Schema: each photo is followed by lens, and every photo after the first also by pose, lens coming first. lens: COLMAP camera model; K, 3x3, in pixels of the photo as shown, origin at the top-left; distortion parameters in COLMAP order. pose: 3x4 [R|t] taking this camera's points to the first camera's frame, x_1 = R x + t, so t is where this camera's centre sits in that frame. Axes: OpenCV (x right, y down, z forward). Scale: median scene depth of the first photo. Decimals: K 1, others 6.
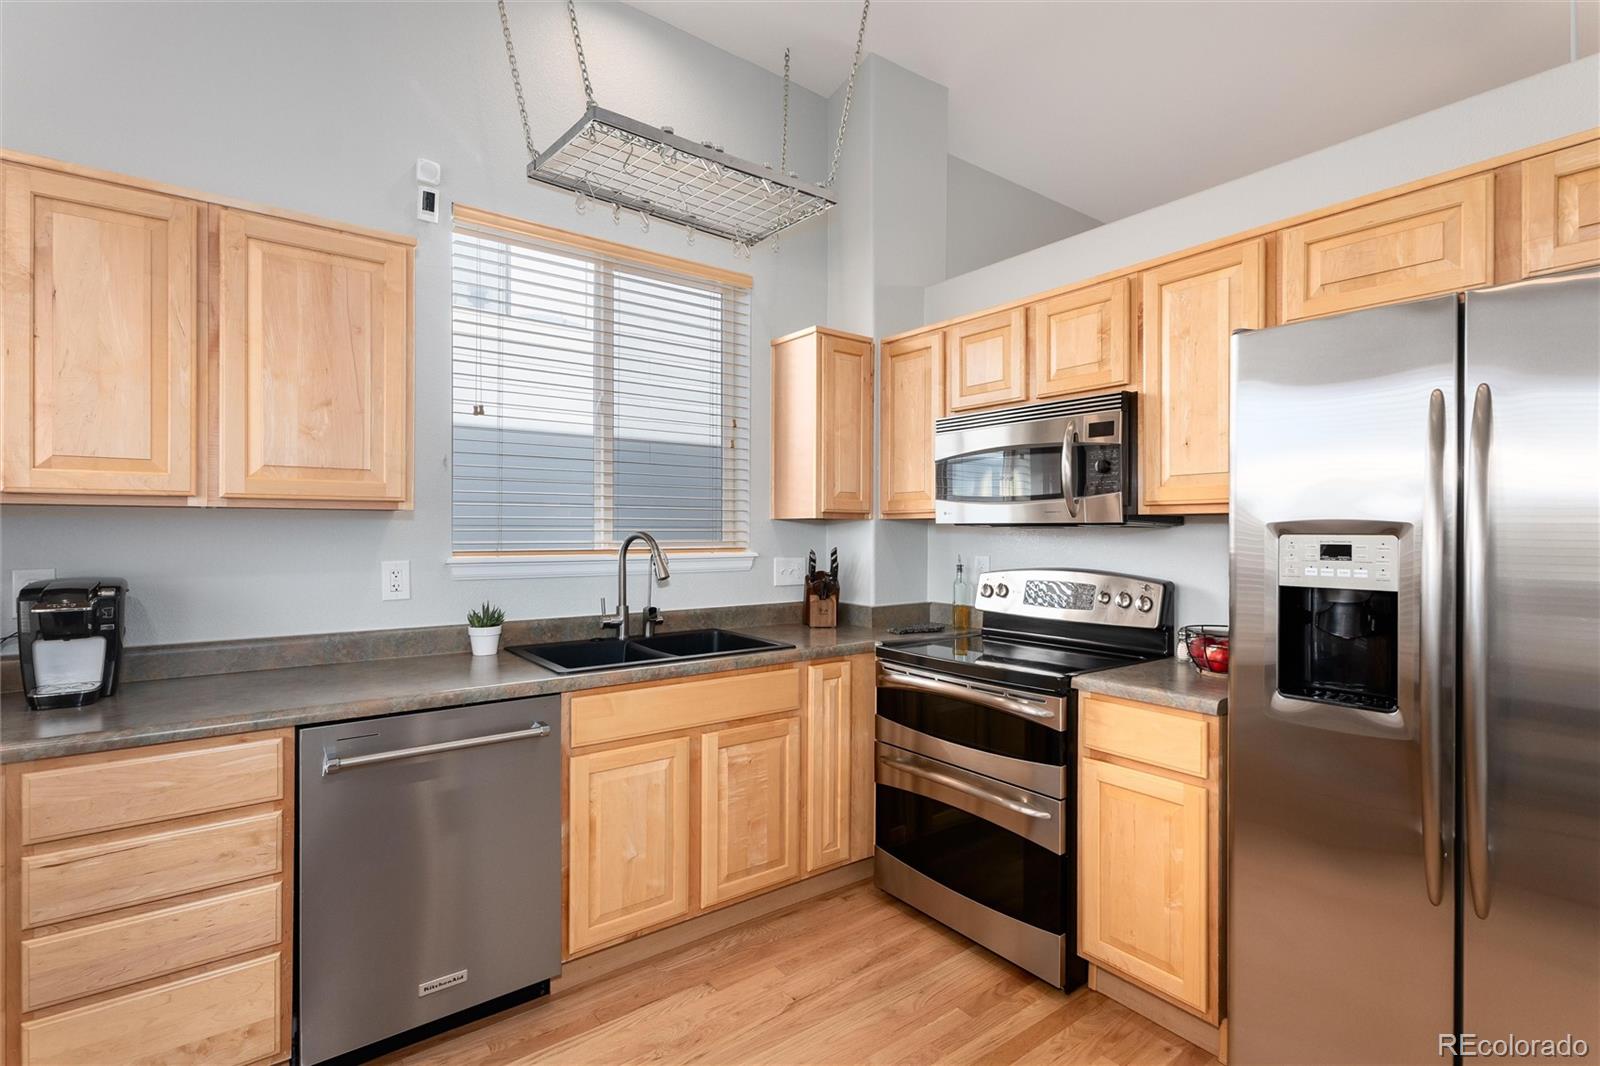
lens RADIAL K [[746.8, 0, 797.1], [0, 746.8, 531.3], [0, 0, 1]] dist [0.011425, 0.000831]
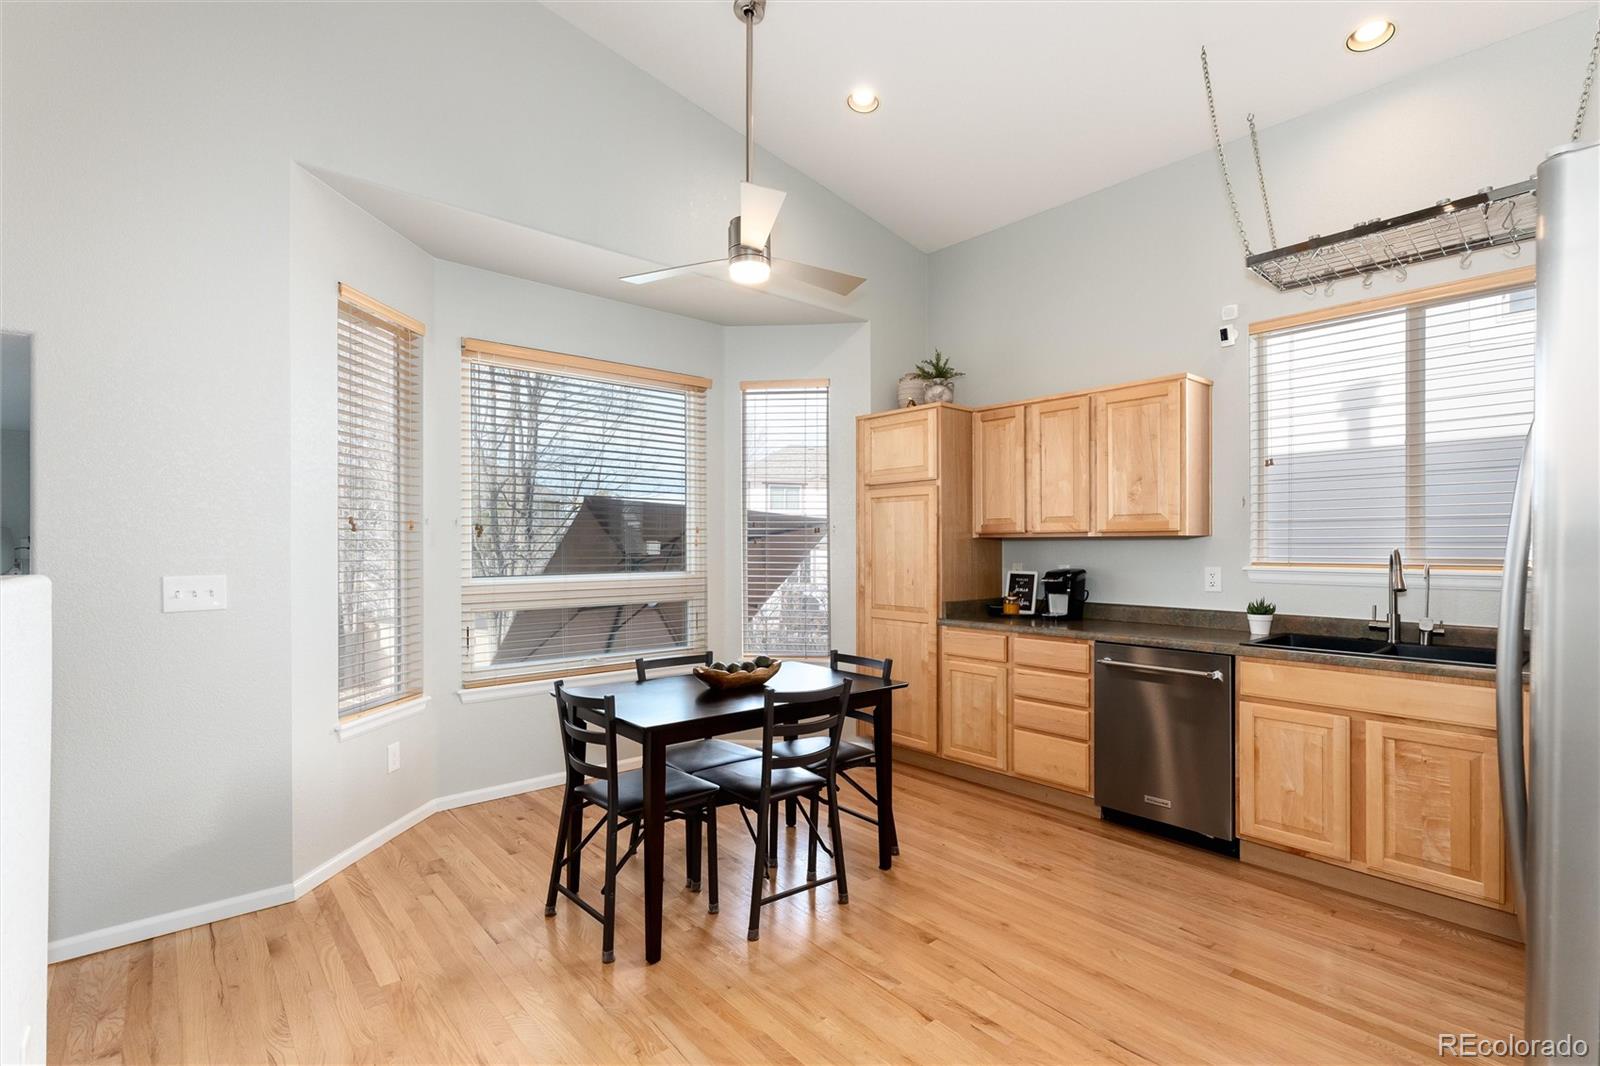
lens RADIAL K [[746.8, 0, 792.4], [0, 746.8, 539.8], [0, 0, 1]] dist [0.011425, 0.000831]
pose [[0.052502, -0.013295, -0.998532, 1.051394], [-0.002503, 0.999906, -0.013445, 0.005789], [0.998618, 0.003205, 0.052464, 0.034890]]
